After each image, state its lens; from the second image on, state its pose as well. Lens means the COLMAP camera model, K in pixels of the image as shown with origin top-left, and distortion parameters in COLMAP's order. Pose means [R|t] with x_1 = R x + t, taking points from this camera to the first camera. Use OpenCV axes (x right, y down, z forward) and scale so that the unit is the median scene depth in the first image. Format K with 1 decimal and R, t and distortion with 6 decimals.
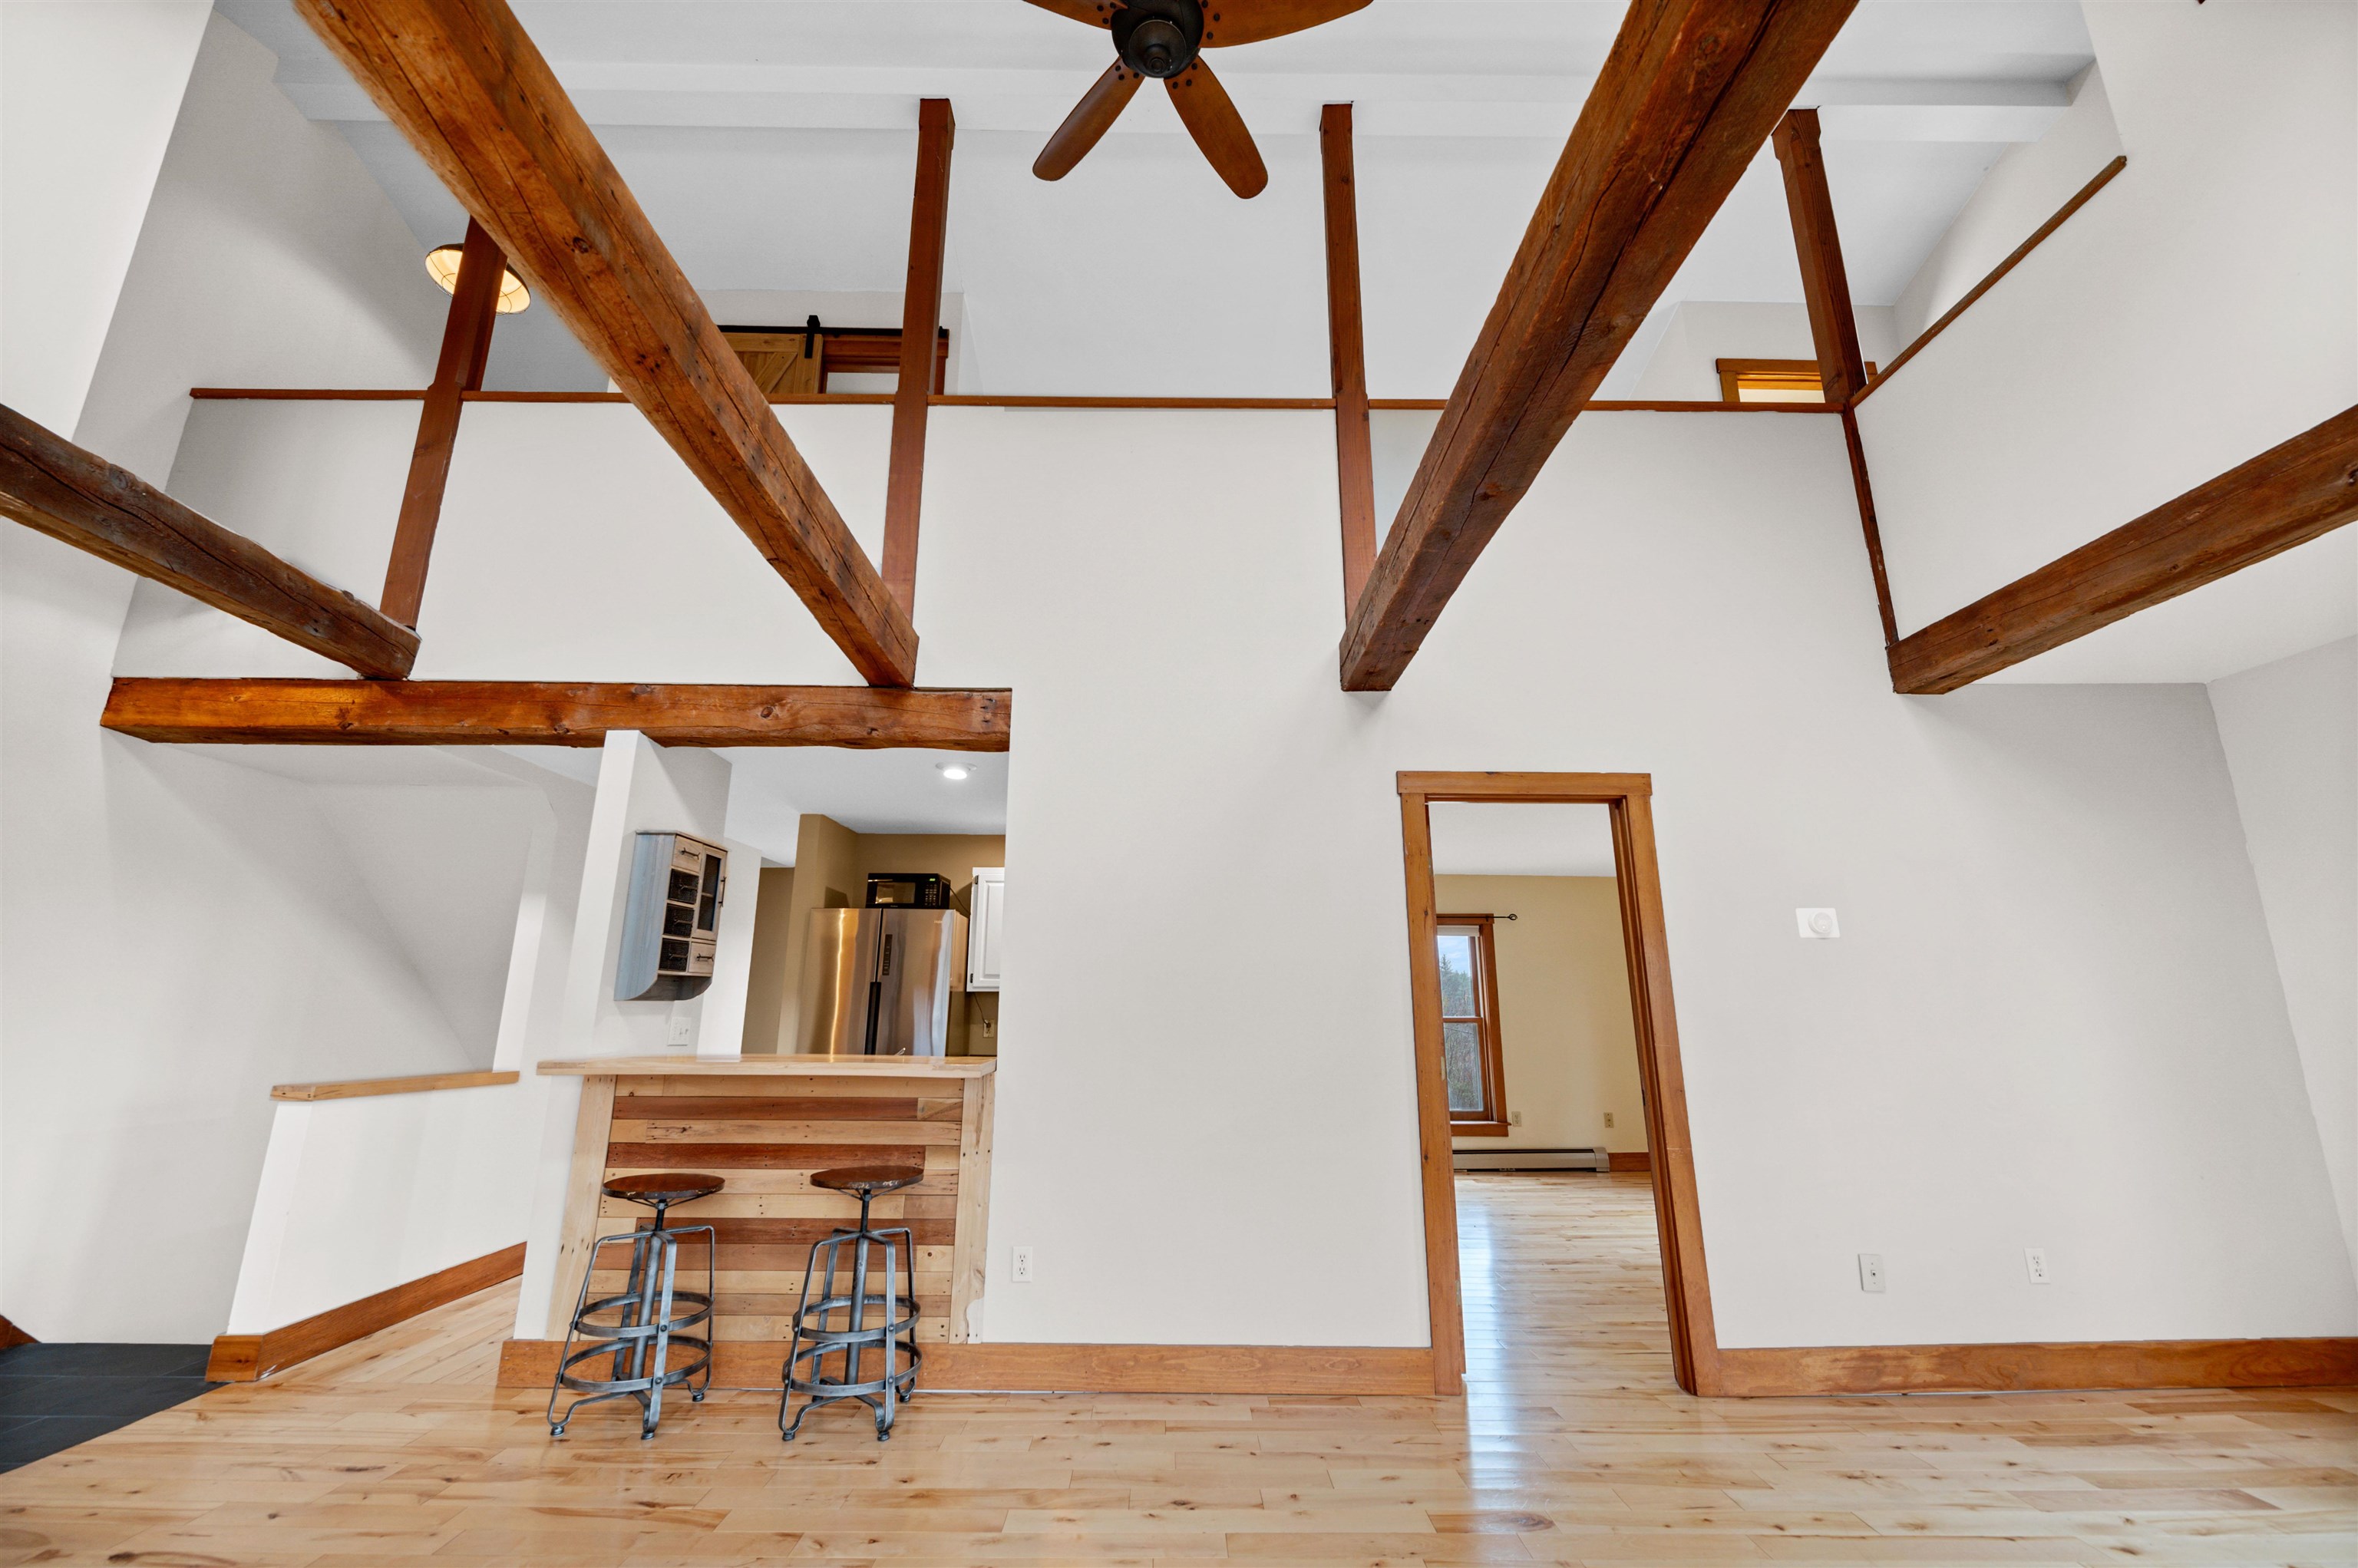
lens RADIAL K [[919.6, 0, 1170.8], [0, 919.6, 801.4], [0, 0, 1]] dist [-0.002257, -0.000537]
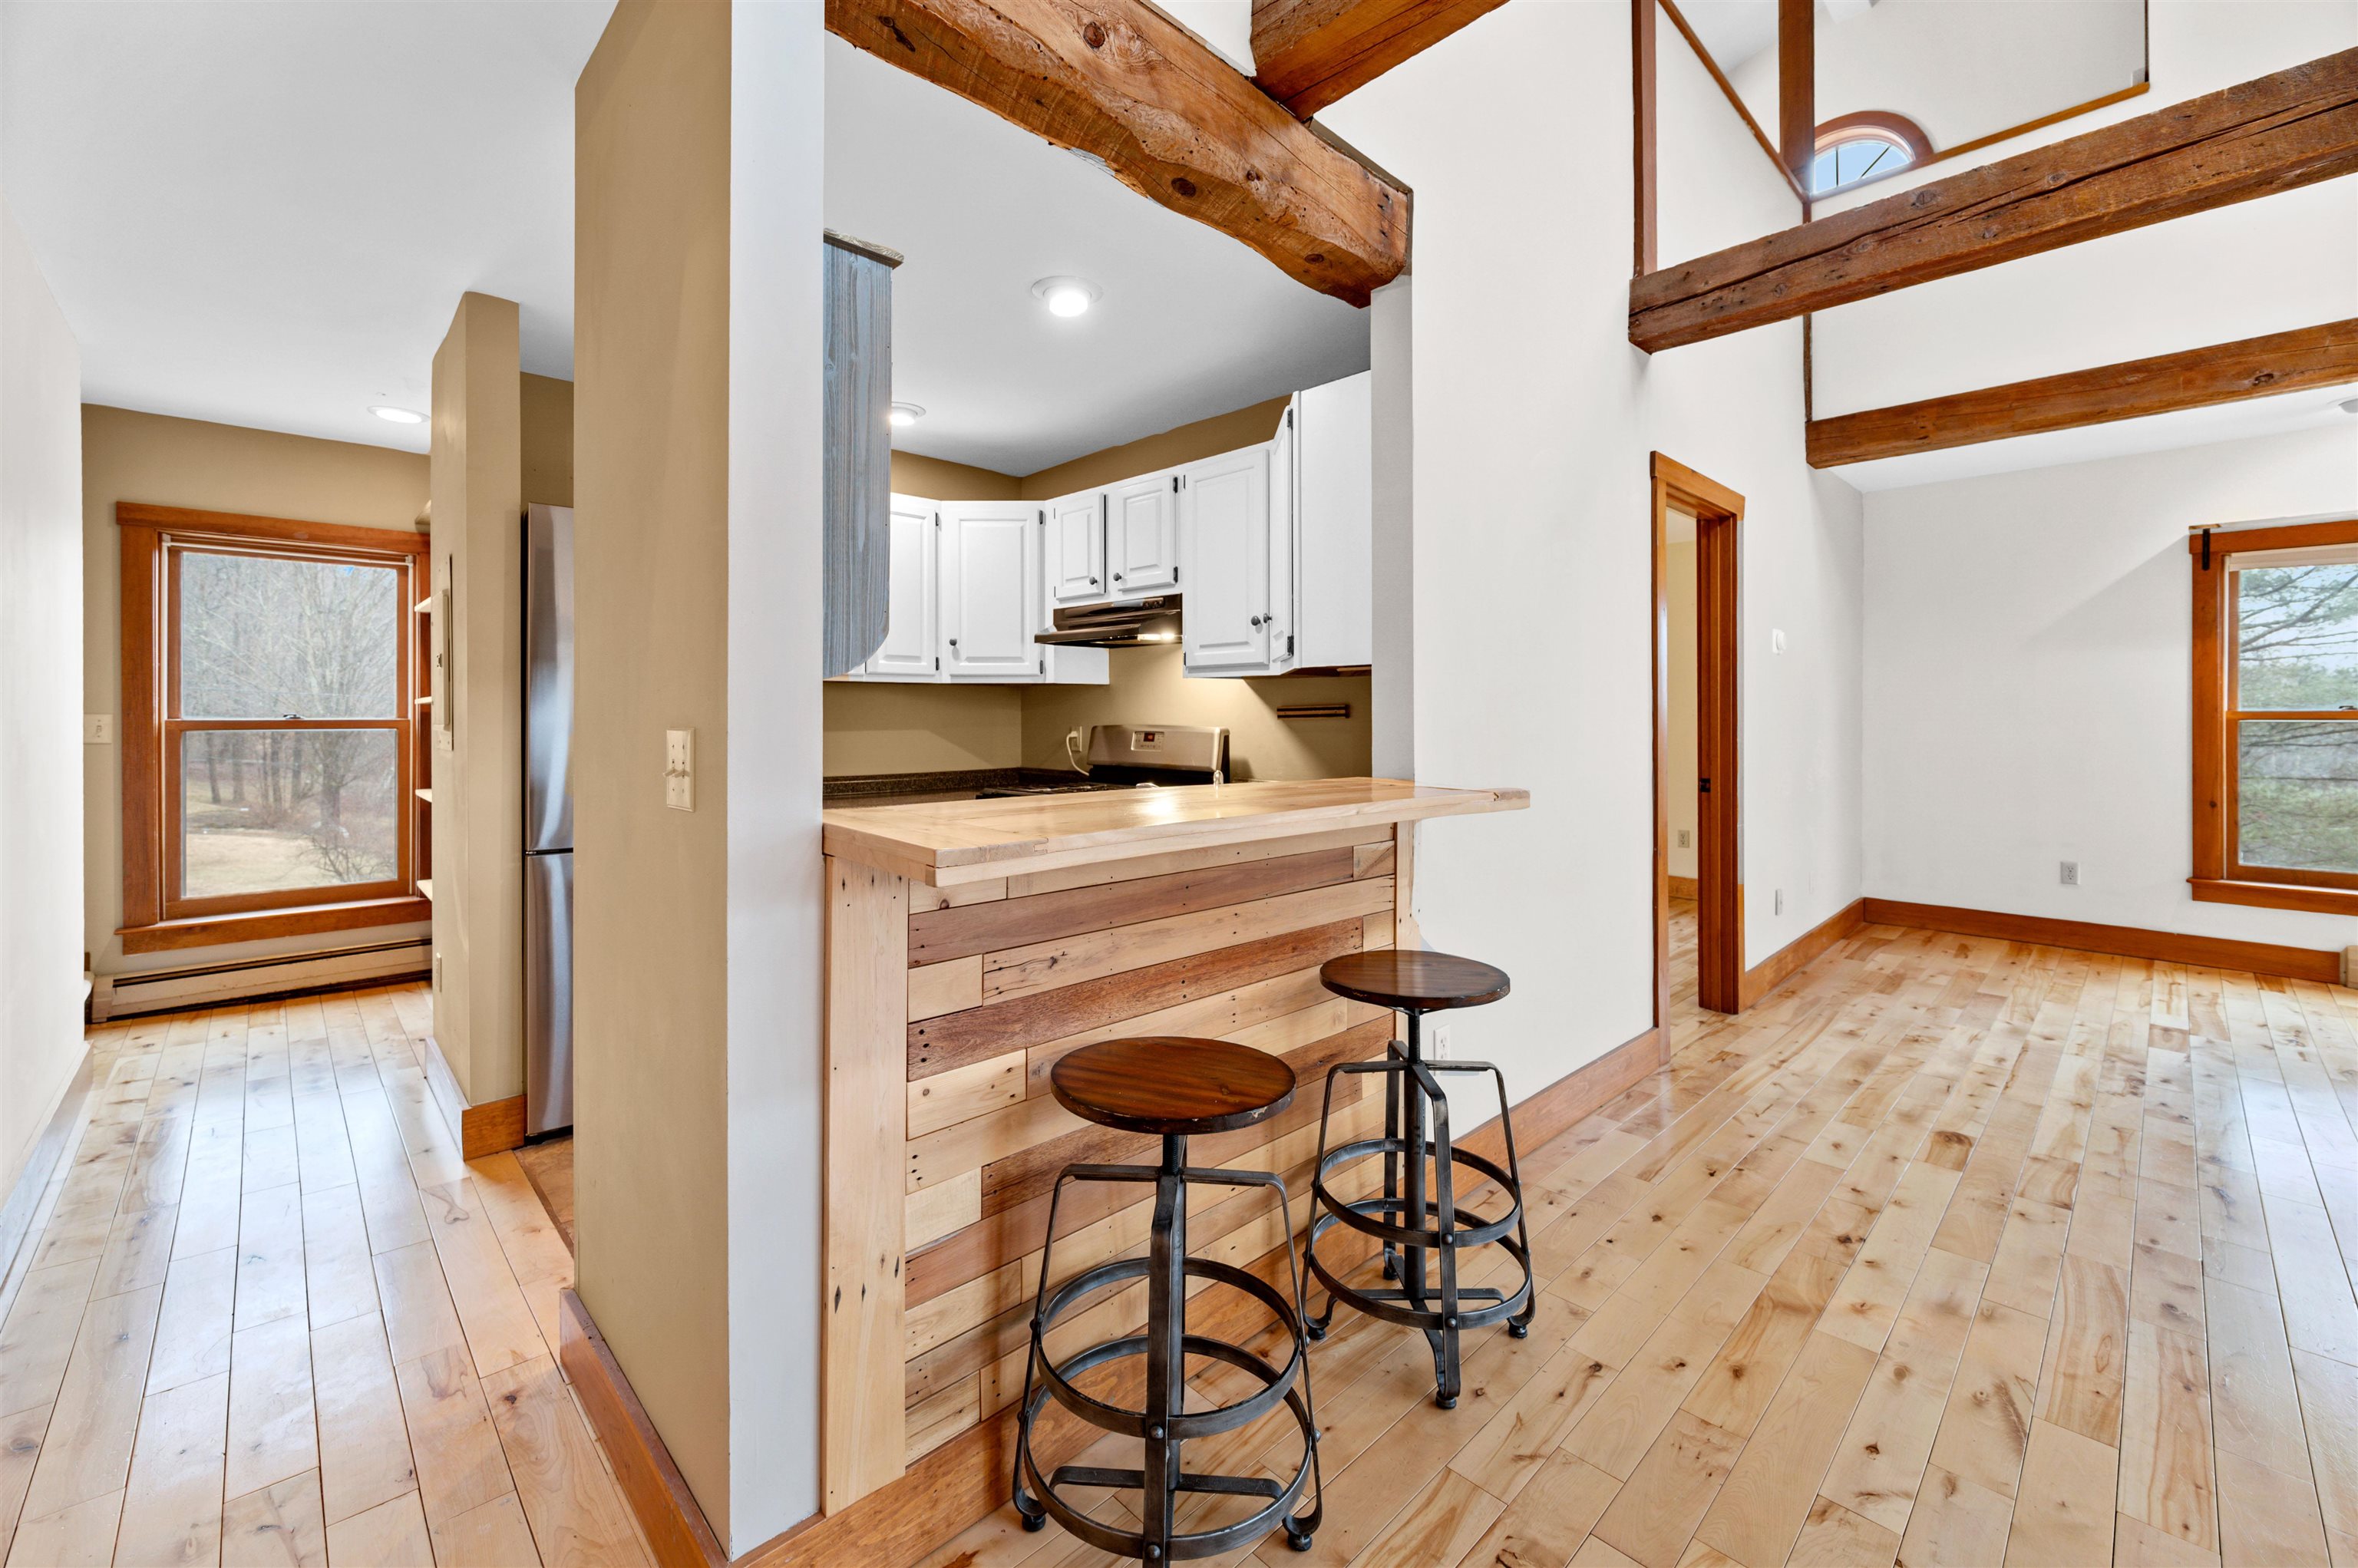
lens RADIAL K [[955.5, 0, 1174.6], [0, 955.5, 729.4], [0, 0, 1]] dist [0.000707, 0.000020]
pose [[0.726030, -0.010480, 0.687584, -0.814070], [-0.156218, 0.971228, 0.179756, 0.151587], [-0.669684, -0.237921, 0.703503, 0.655820]]
